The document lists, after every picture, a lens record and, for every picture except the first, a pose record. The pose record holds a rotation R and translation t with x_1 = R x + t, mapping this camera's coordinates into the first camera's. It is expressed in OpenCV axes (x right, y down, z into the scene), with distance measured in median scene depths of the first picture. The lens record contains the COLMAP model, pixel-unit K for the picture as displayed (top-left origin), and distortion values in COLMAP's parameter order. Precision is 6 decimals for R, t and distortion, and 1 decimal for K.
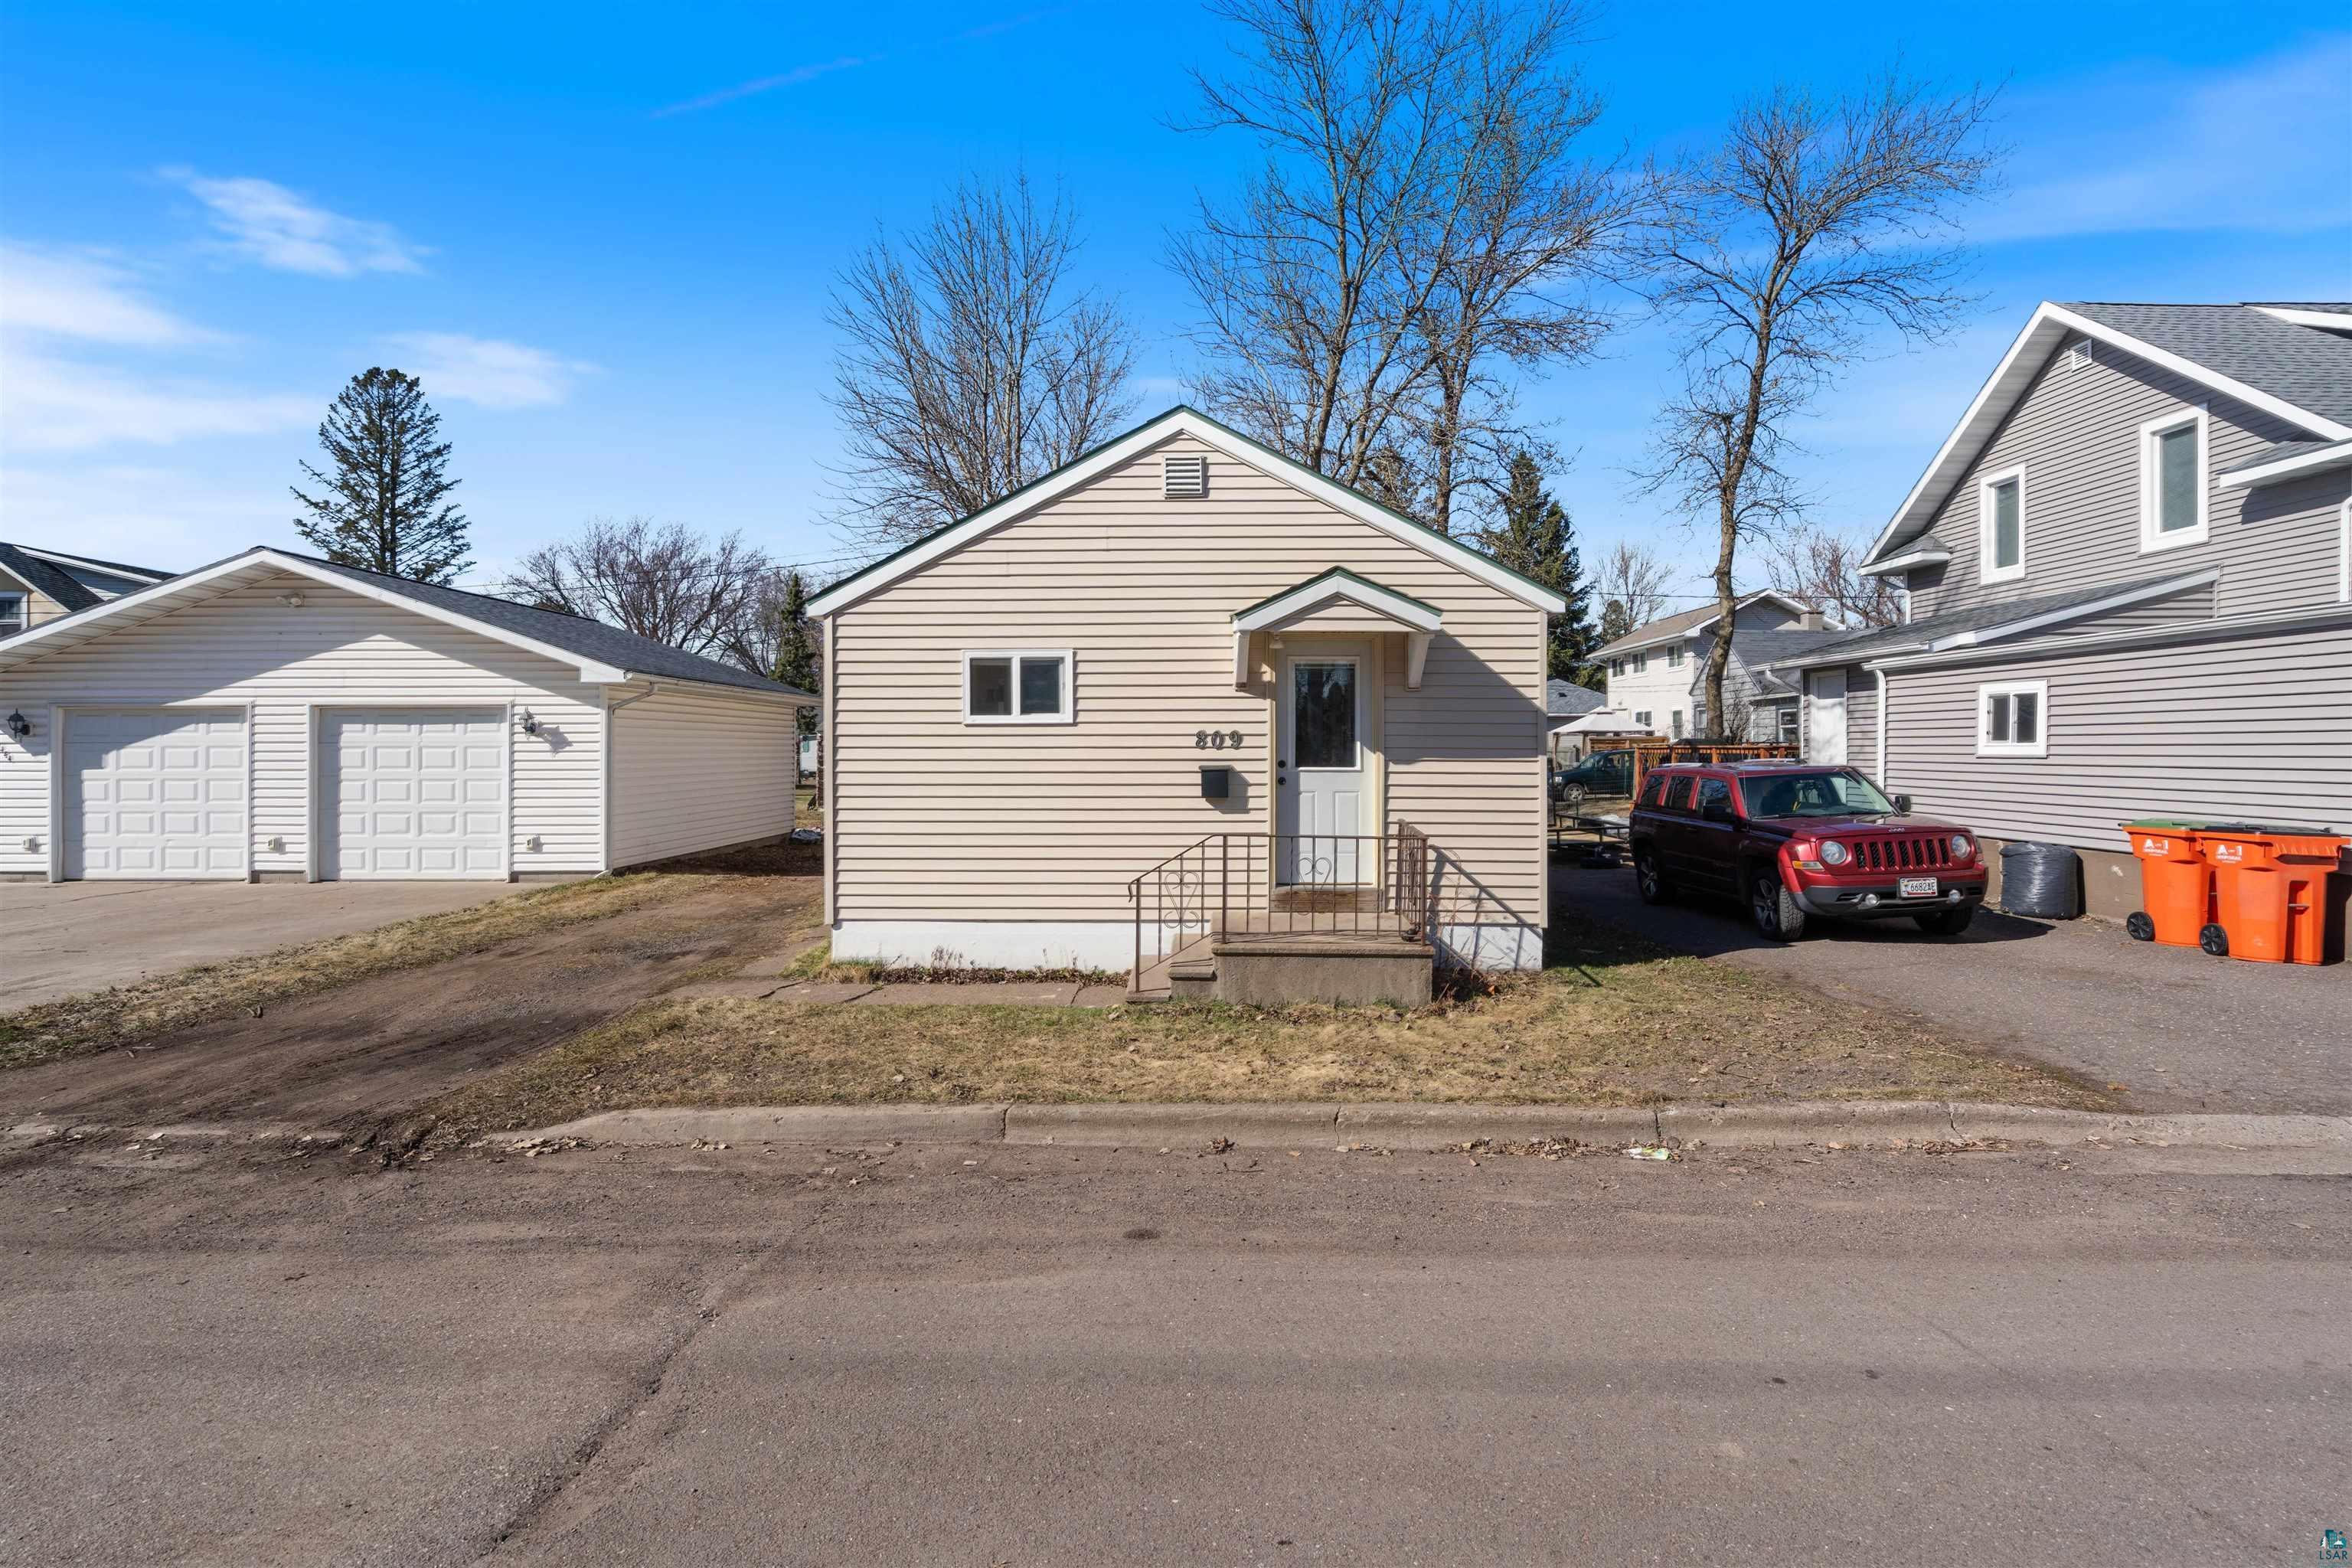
lens RADIAL K [[1091.1, 0, 1175.0], [0, 1091.1, 752.8], [0, 0, 1]] dist [-0.003785, -0.000234]
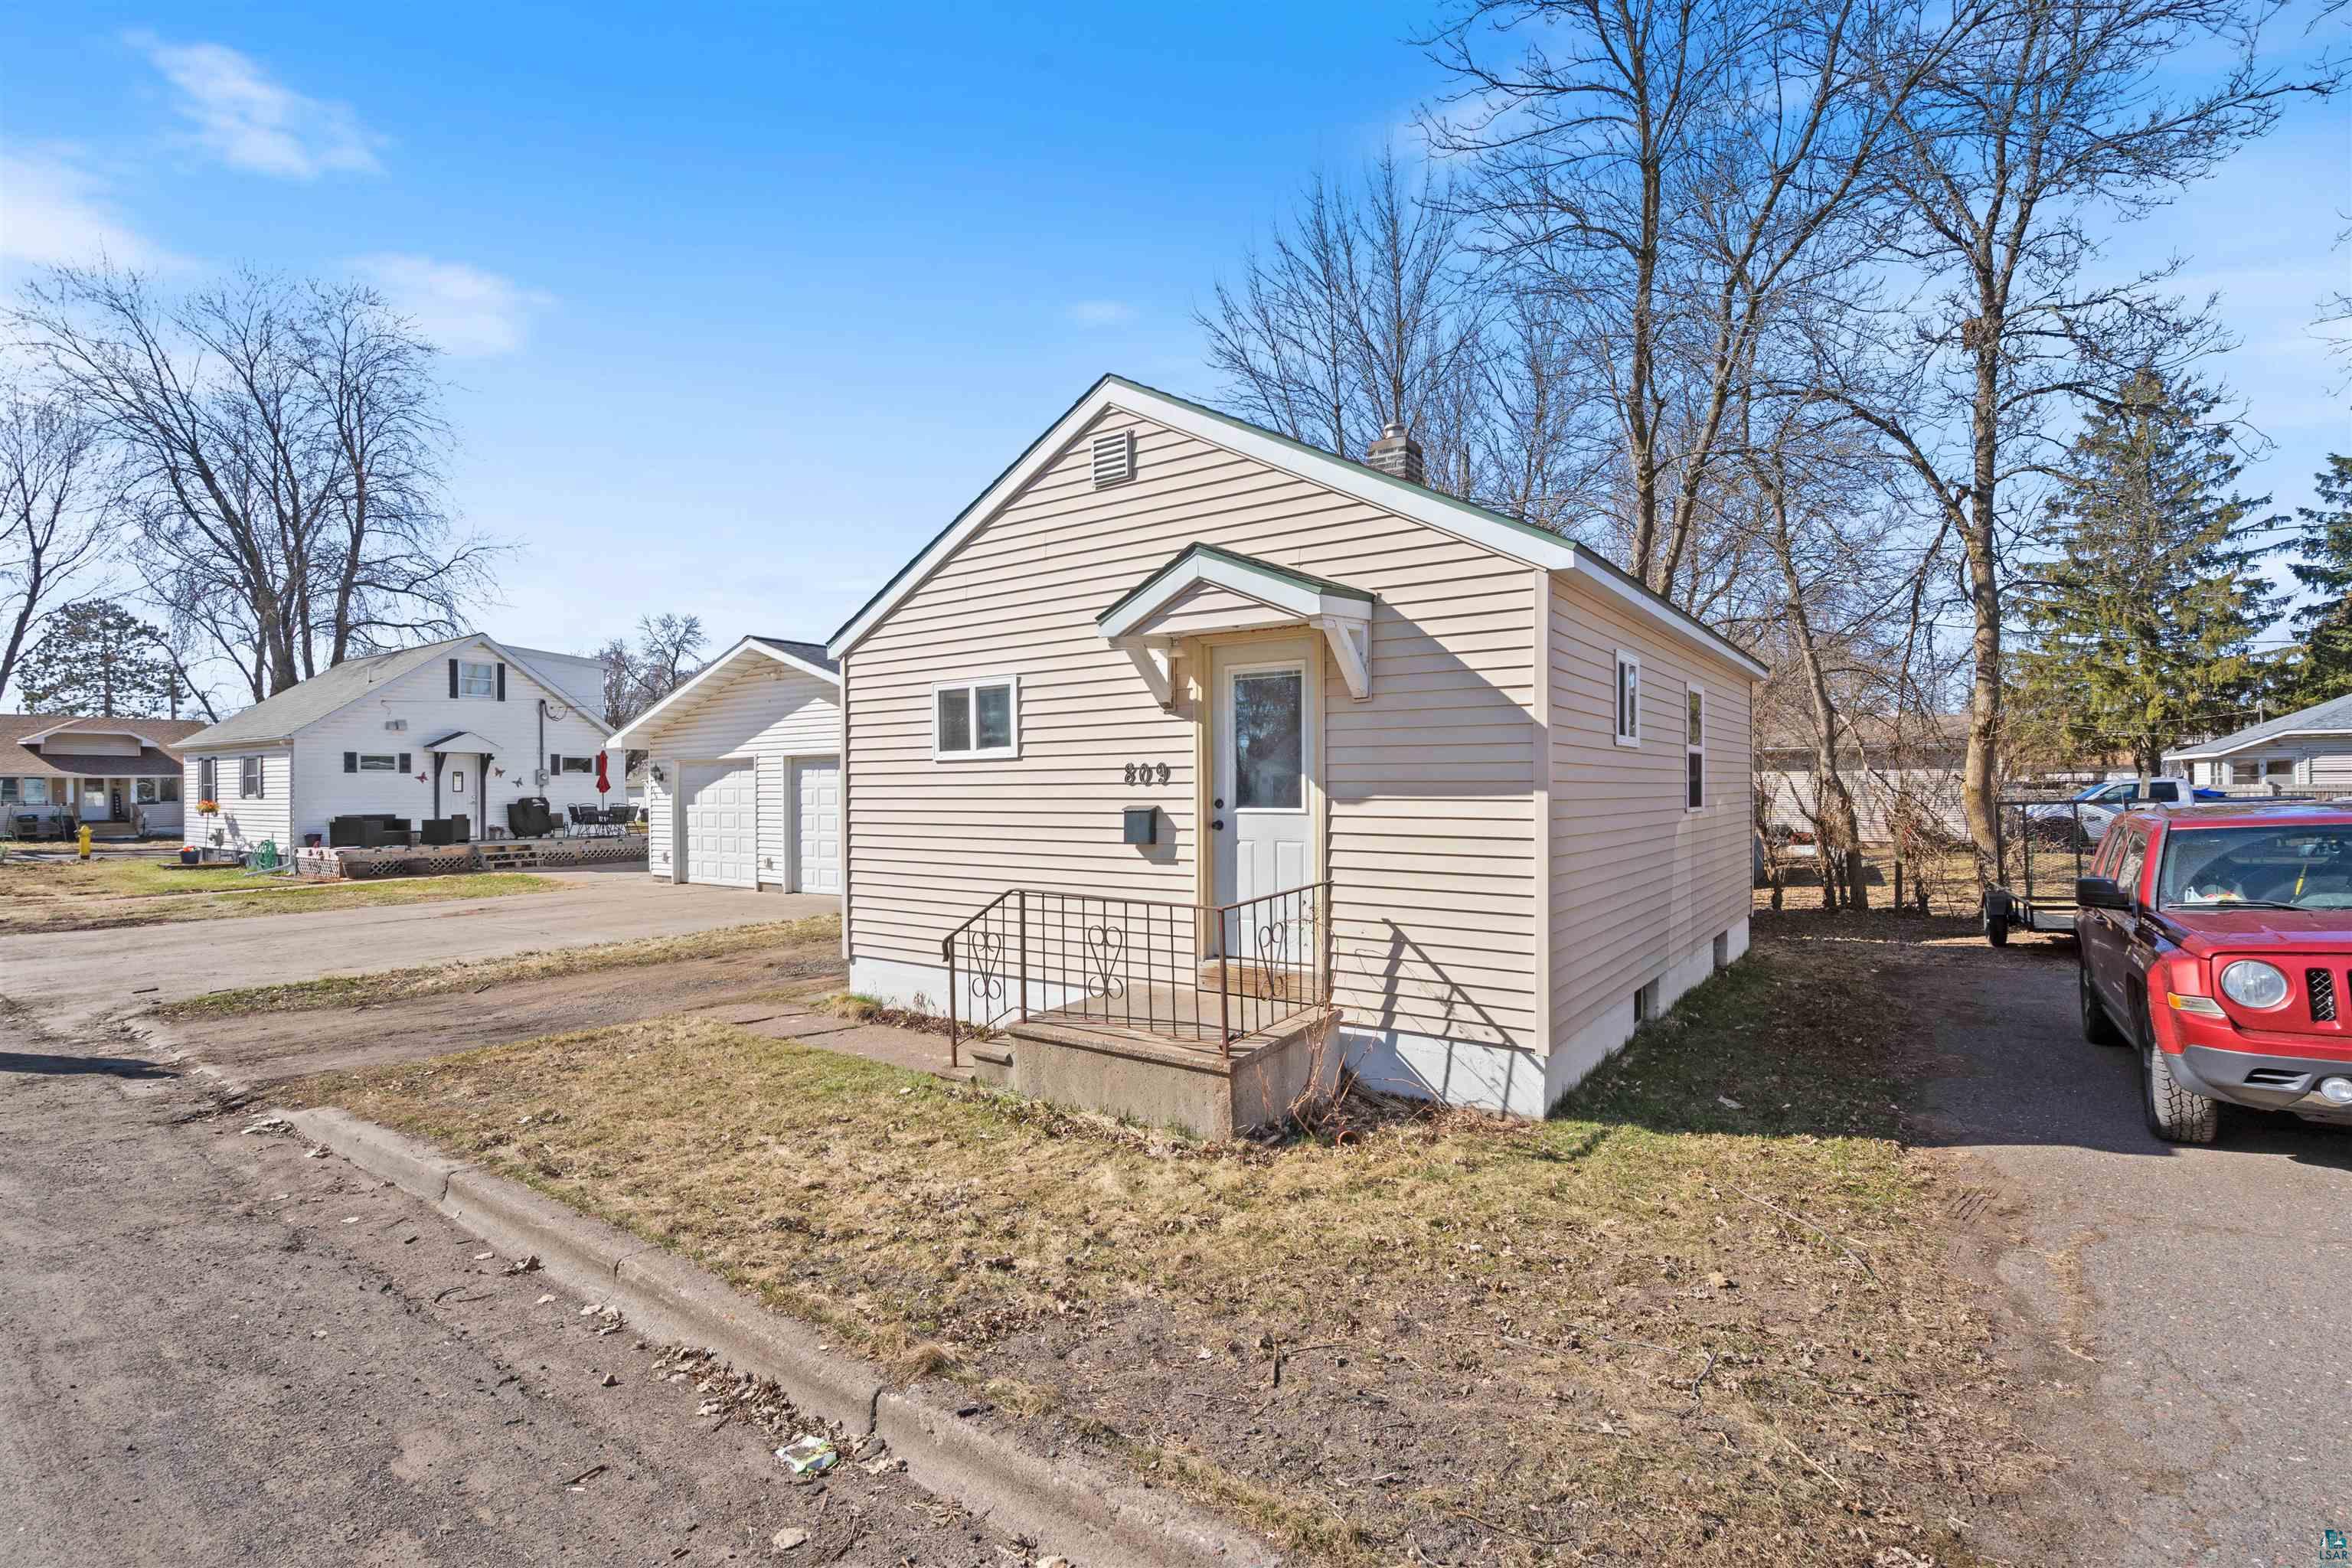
lens RADIAL K [[1073.7, 0, 1180.7], [0, 1073.7, 807.8], [0, 0, 1]] dist [0.000098, 0.001840]
pose [[0.827976, 0.005259, -0.560739, 0.511503], [0.002857, 0.999904, 0.013595, 0.002565], [0.560756, -0.012858, 0.827881, 0.344139]]
